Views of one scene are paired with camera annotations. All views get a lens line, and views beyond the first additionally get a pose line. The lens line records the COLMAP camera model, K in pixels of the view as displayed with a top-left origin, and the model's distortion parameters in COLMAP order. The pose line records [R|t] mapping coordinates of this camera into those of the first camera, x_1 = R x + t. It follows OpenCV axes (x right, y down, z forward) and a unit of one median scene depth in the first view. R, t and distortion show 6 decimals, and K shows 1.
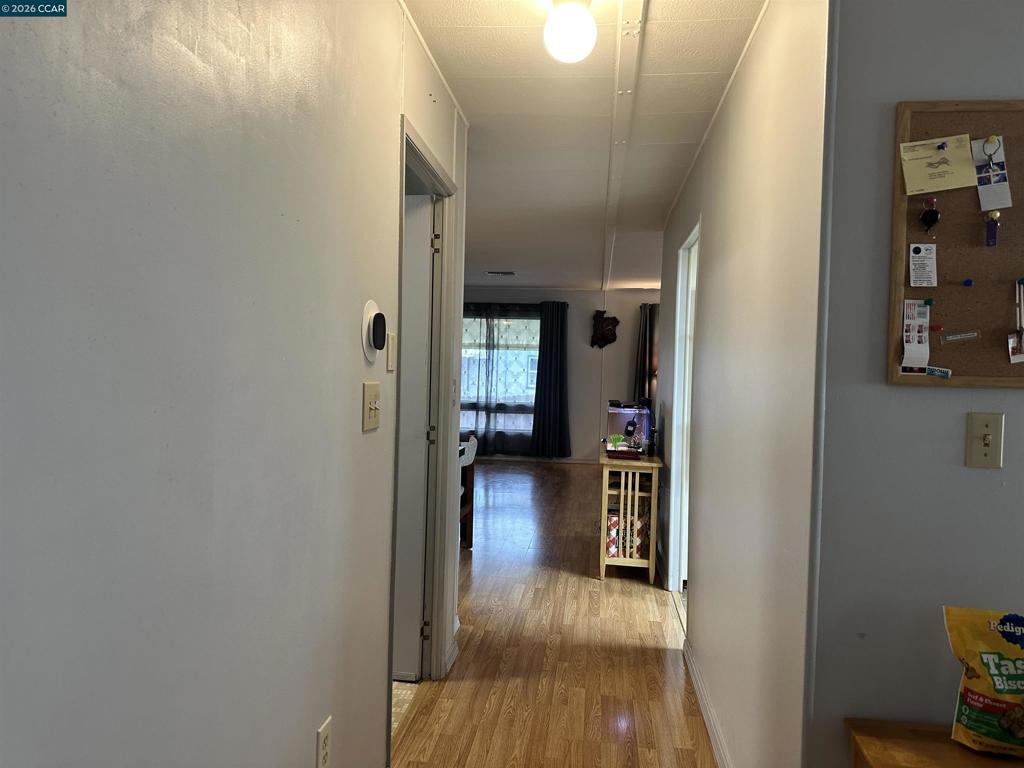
lens RADIAL K [[723.6, 0, 512.0], [0, 723.6, 384.0], [0, 0, 1]] dist [0.002250, 0.000213]
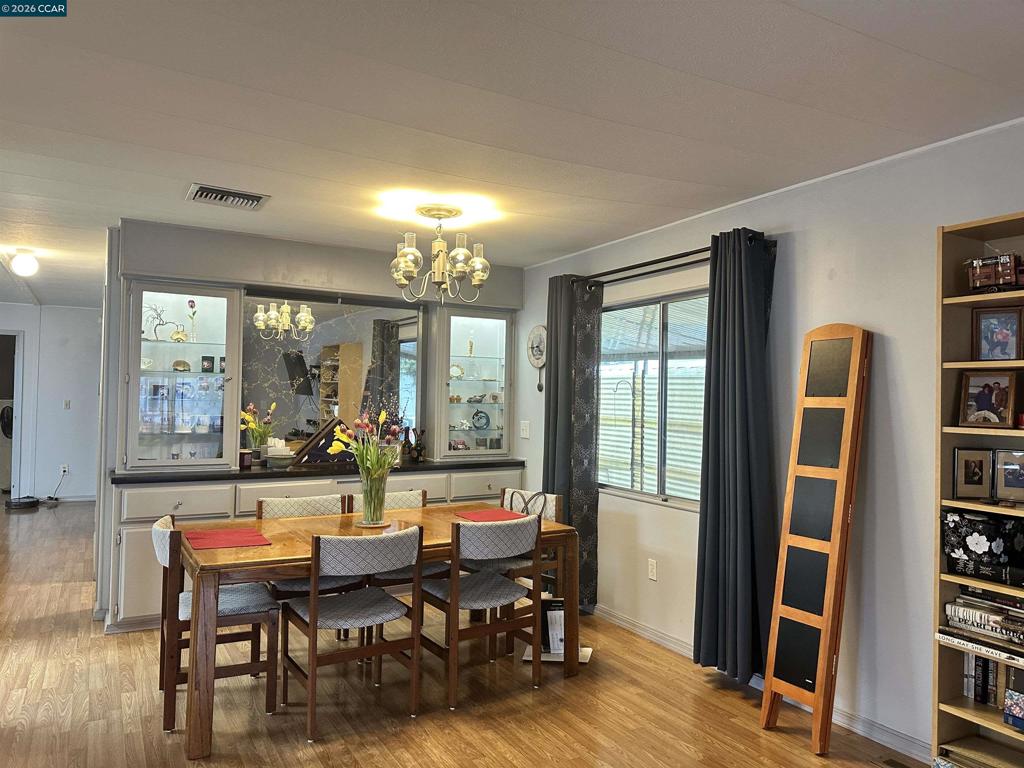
lens RADIAL K [[723.6, 0, 512.0], [0, 723.6, 384.0], [0, 0, 1]] dist [0.002250, 0.000213]
pose [[-0.801961, -0.053152, -0.595007, 0.041625], [-0.054081, 0.998404, -0.016296, -0.027498], [0.594924, 0.019110, -0.803555, 0.847046]]
